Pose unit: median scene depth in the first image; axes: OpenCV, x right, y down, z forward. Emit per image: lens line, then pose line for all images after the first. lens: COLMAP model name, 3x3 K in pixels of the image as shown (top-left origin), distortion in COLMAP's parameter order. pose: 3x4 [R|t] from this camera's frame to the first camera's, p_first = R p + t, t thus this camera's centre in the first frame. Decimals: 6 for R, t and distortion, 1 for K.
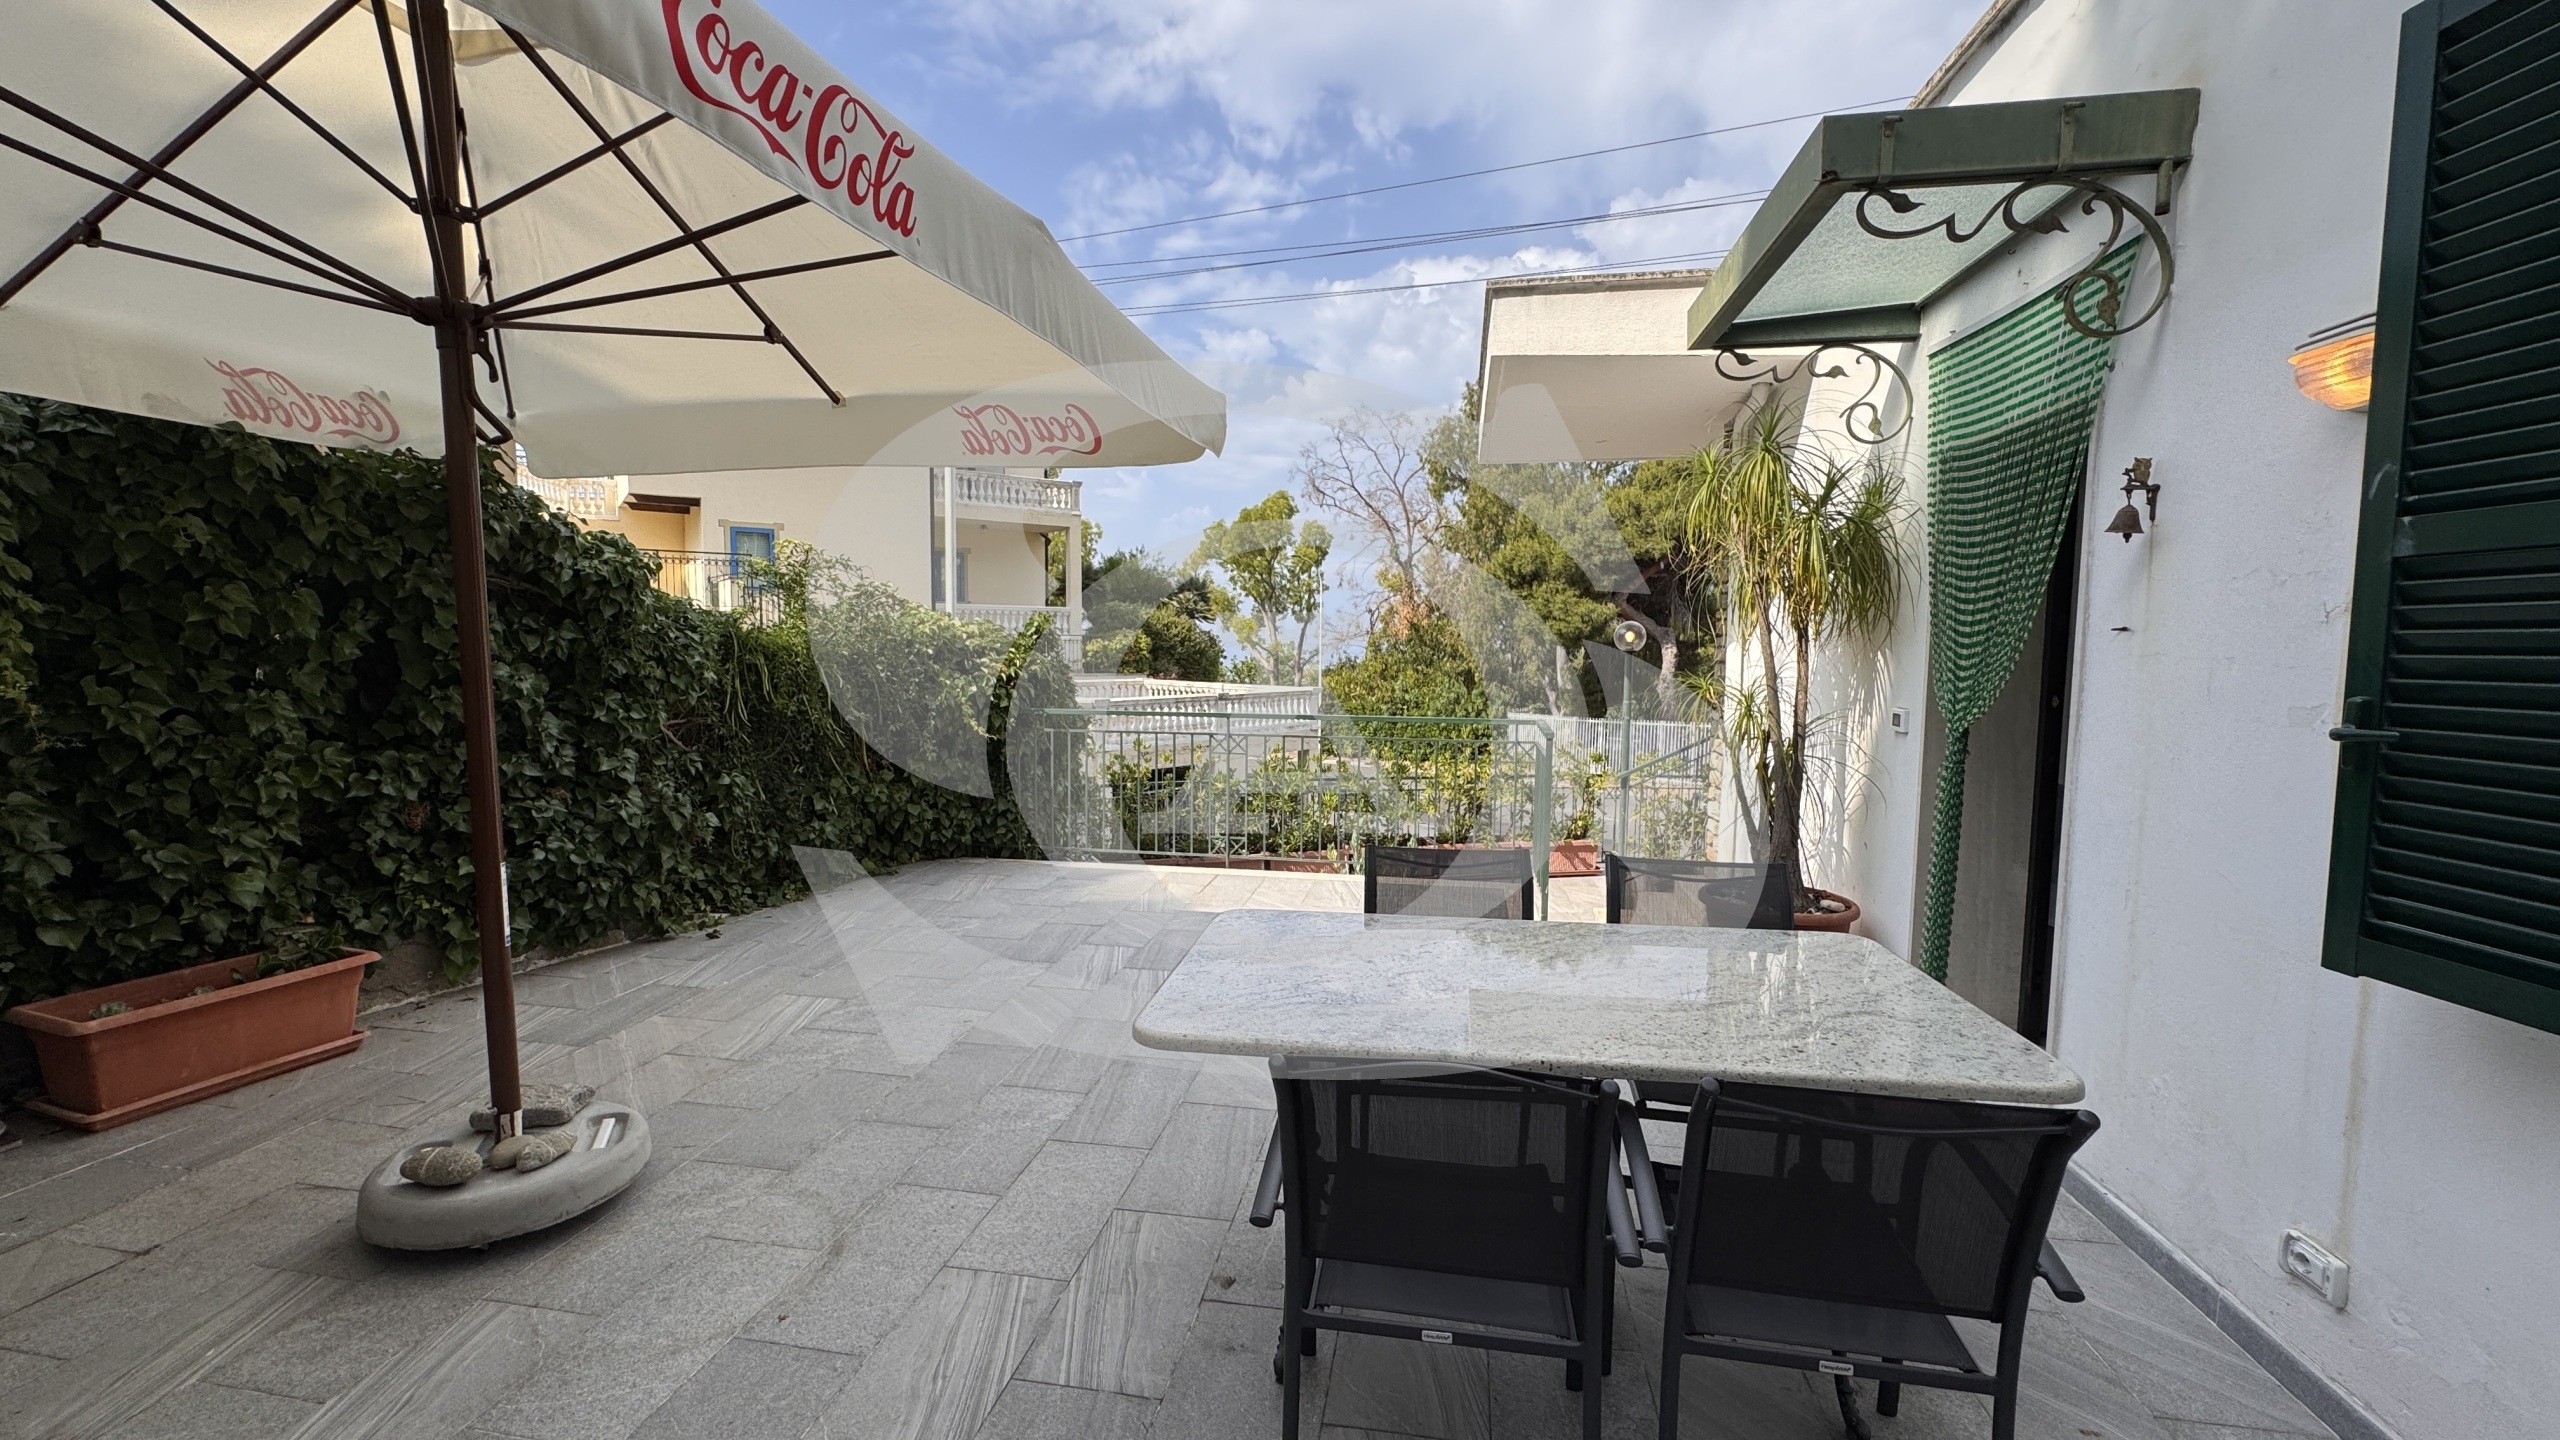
lens RADIAL K [[1019.5, 0, 1280.0], [0, 1019.5, 720.0], [0, 0, 1]] dist [-0.001291, 0.000367]
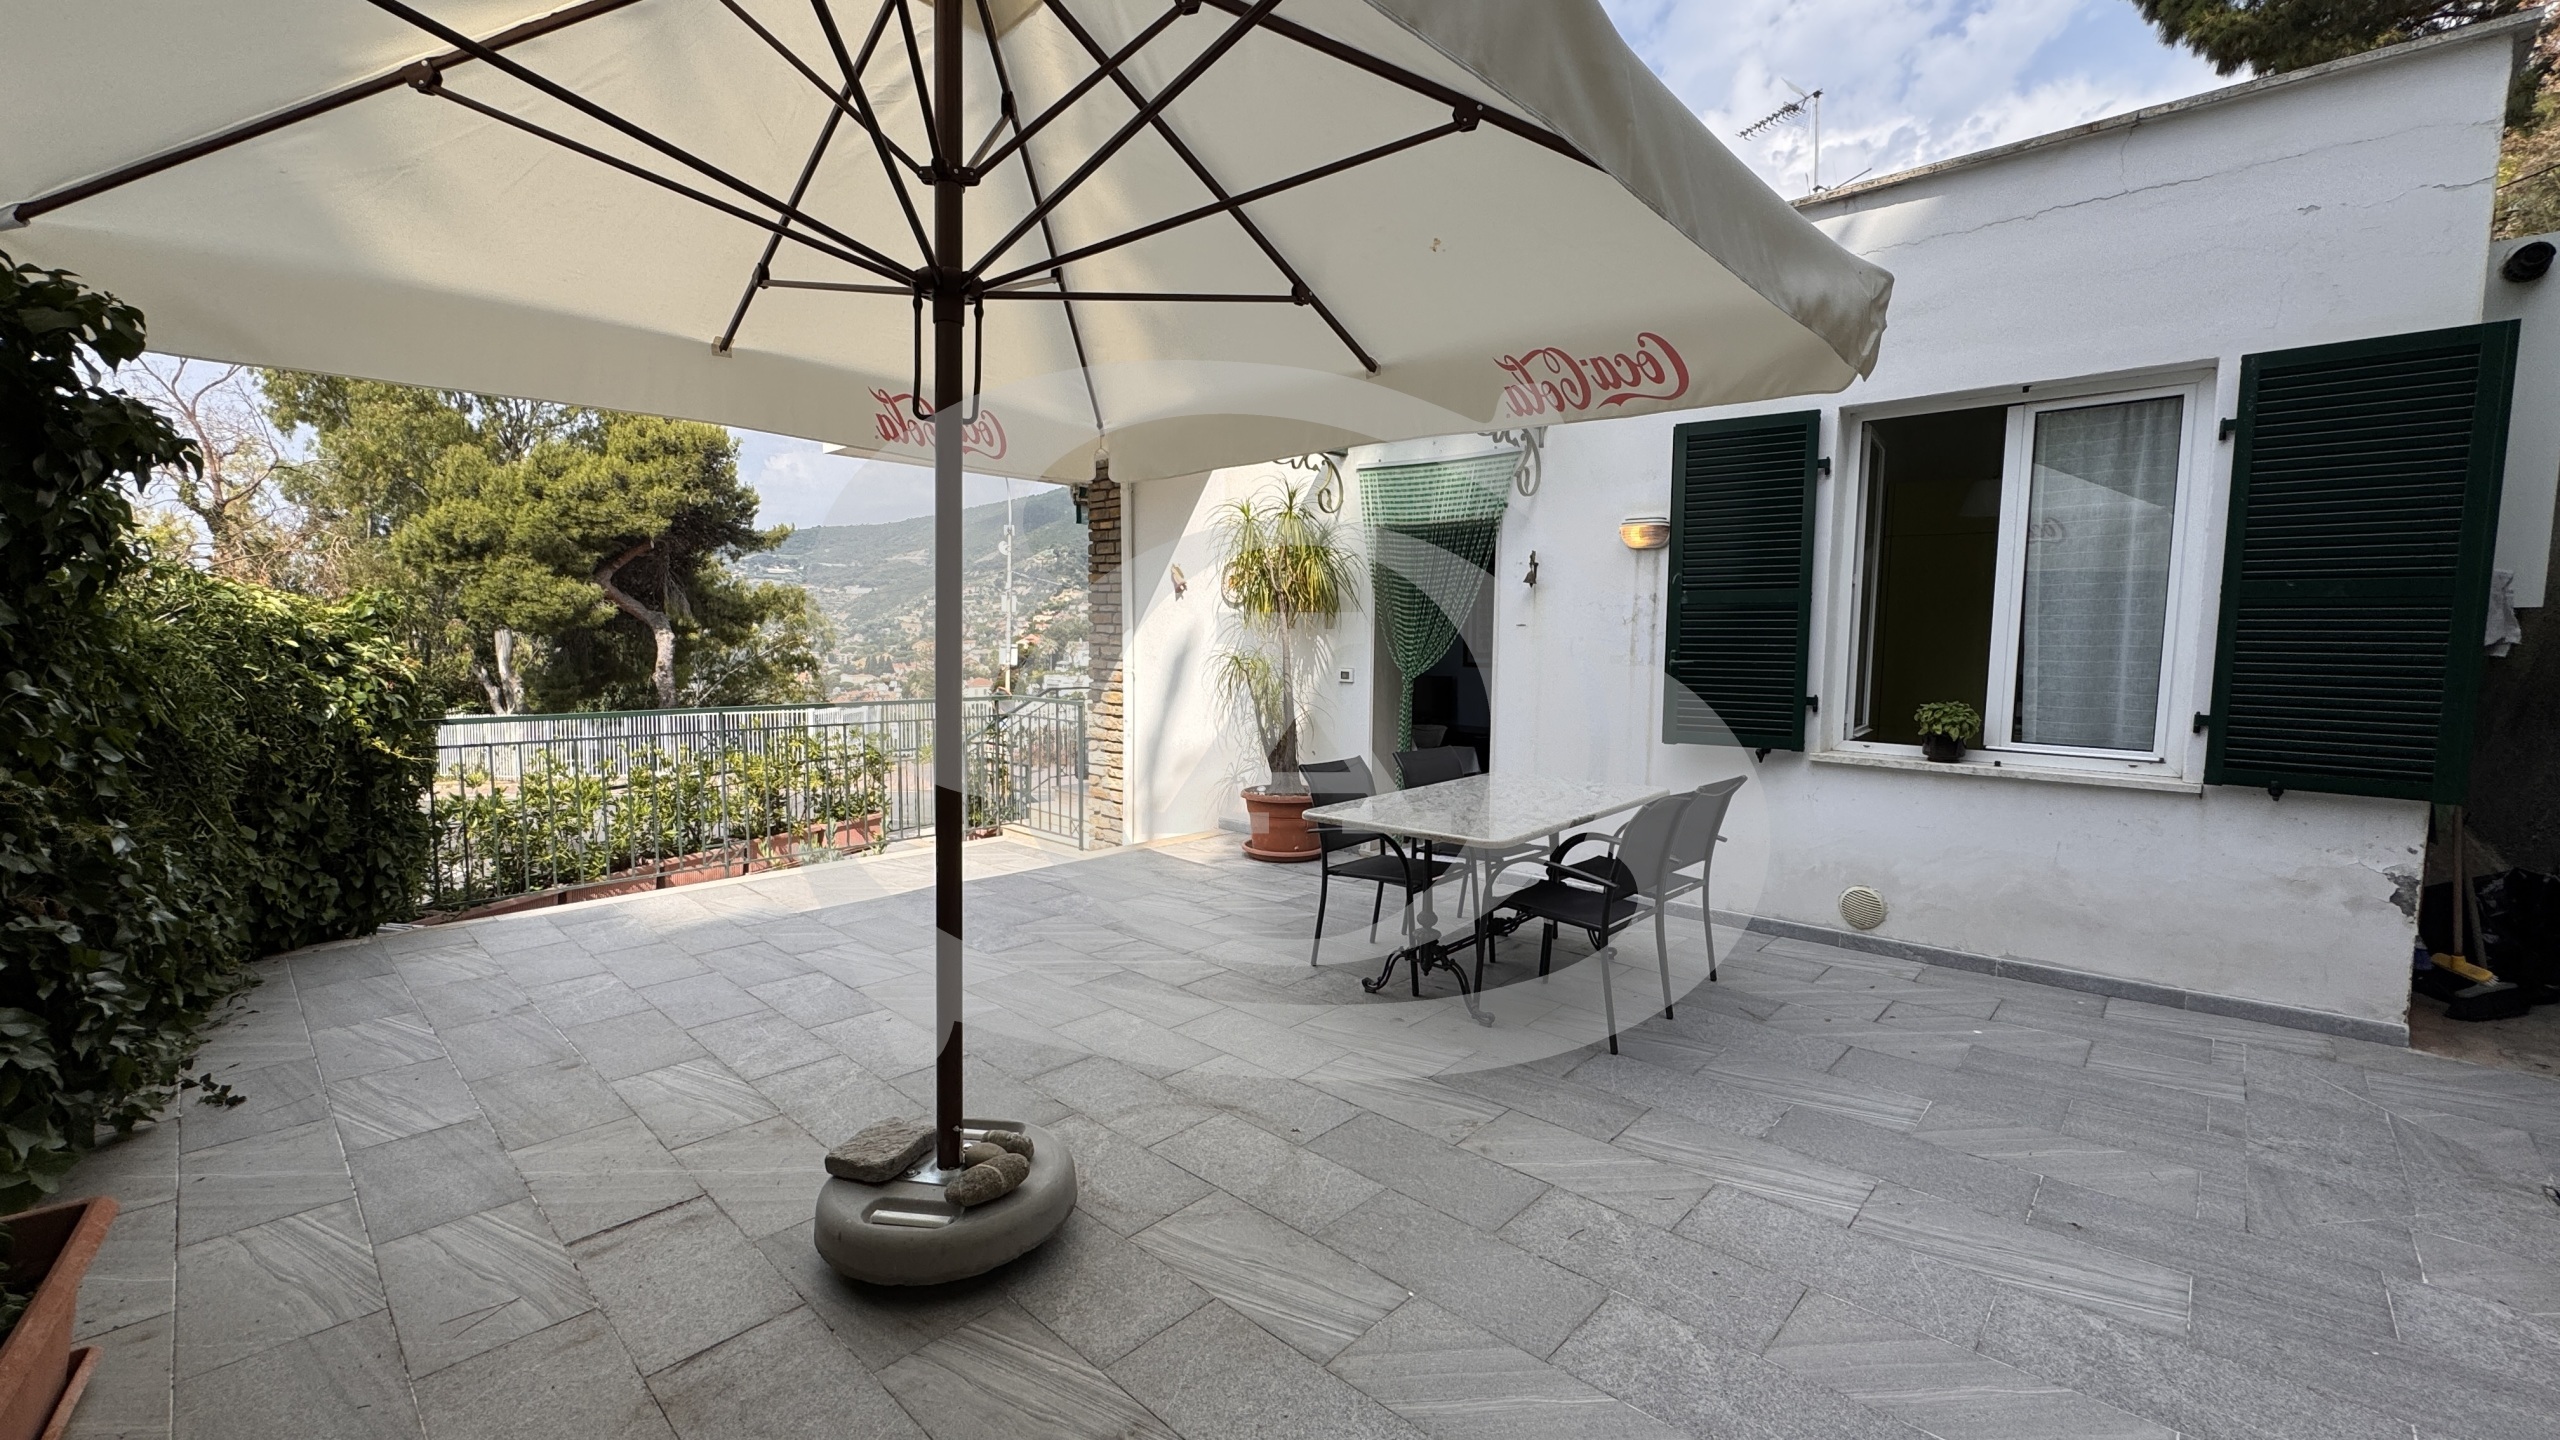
lens RADIAL K [[1019.5, 0, 1280.0], [0, 1019.5, 720.0], [0, 0, 1]] dist [-0.001291, 0.000367]
pose [[0.541519, -0.074214, 0.837406, -0.721682], [0.061793, 0.996915, 0.048391, -0.011688], [-0.838415, 0.025542, 0.544434, 0.118422]]
